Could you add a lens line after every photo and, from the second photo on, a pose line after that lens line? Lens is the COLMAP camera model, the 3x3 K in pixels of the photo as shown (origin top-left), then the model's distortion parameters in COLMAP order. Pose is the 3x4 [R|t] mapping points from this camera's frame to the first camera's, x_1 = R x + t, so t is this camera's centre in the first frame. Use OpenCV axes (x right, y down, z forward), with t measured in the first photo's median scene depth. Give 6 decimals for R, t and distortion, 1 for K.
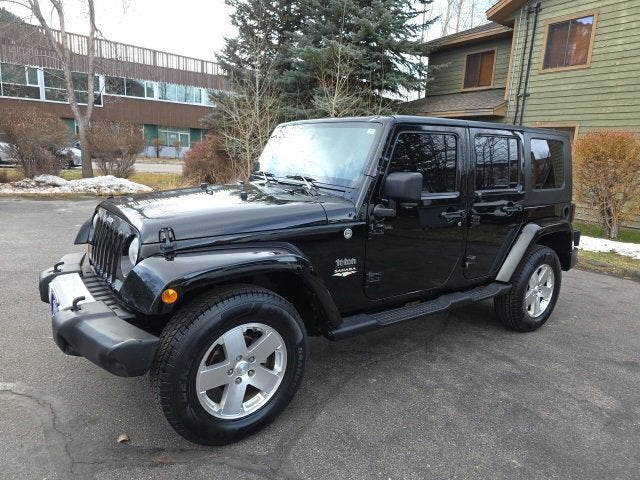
lens RADIAL K [[435.6, 0, 328.1], [0, 435.6, 235.8], [0, 0, 1]] dist [0.045201, -0.030438]
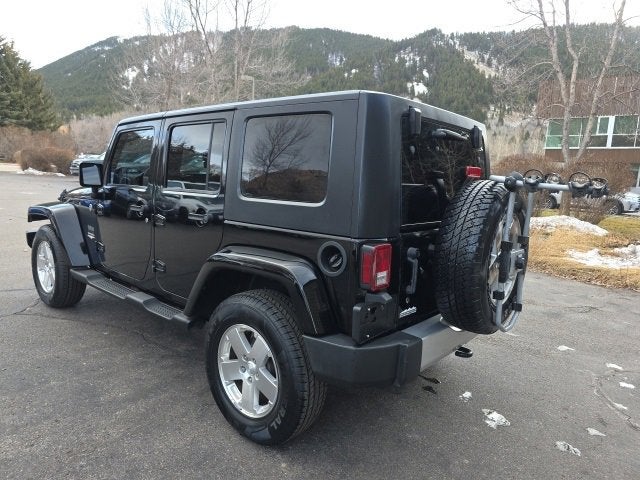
lens RADIAL K [[435.6, 0, 322.8], [0, 435.6, 237.3], [0, 0, 1]] dist [0.045201, -0.030438]
pose [[0.210923, 0.105805, -0.971760, 1.442446], [-0.219586, 0.973845, 0.058370, -0.143427], [0.952519, 0.201074, 0.228640, 1.271973]]
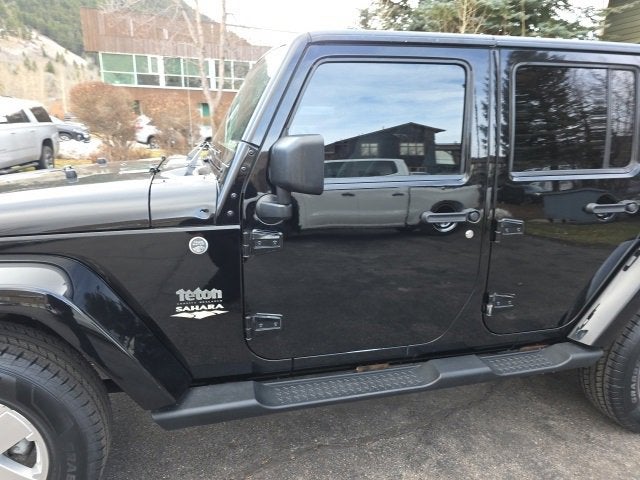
lens RADIAL K [[435.6, 0, 317.4], [0, 435.6, 234.9], [0, 0, 1]] dist [0.045201, -0.030438]
pose [[0.930229, 0.062056, -0.361695, 0.353437], [-0.047377, 0.997659, 0.049321, -0.048615], [0.363908, -0.028744, 0.930991, 0.477439]]
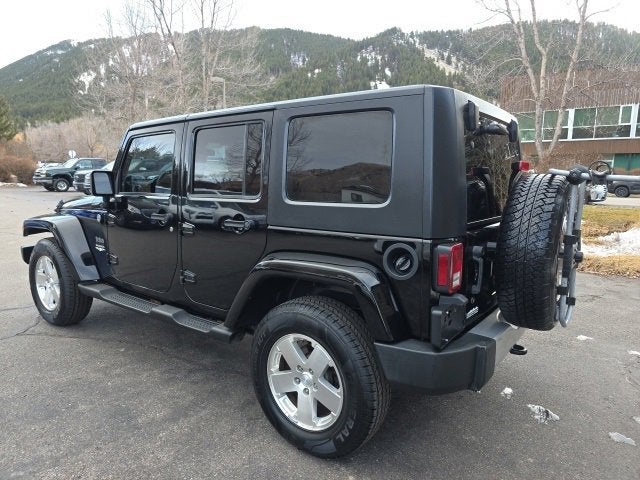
lens RADIAL K [[435.6, 0, 319.4], [0, 435.6, 238.8], [0, 0, 1]] dist [0.045201, -0.030438]
pose [[0.275250, 0.097793, -0.956386, 1.376300], [-0.180200, 0.982429, 0.048594, -0.116923], [0.944333, 0.158965, 0.288036, 1.137444]]
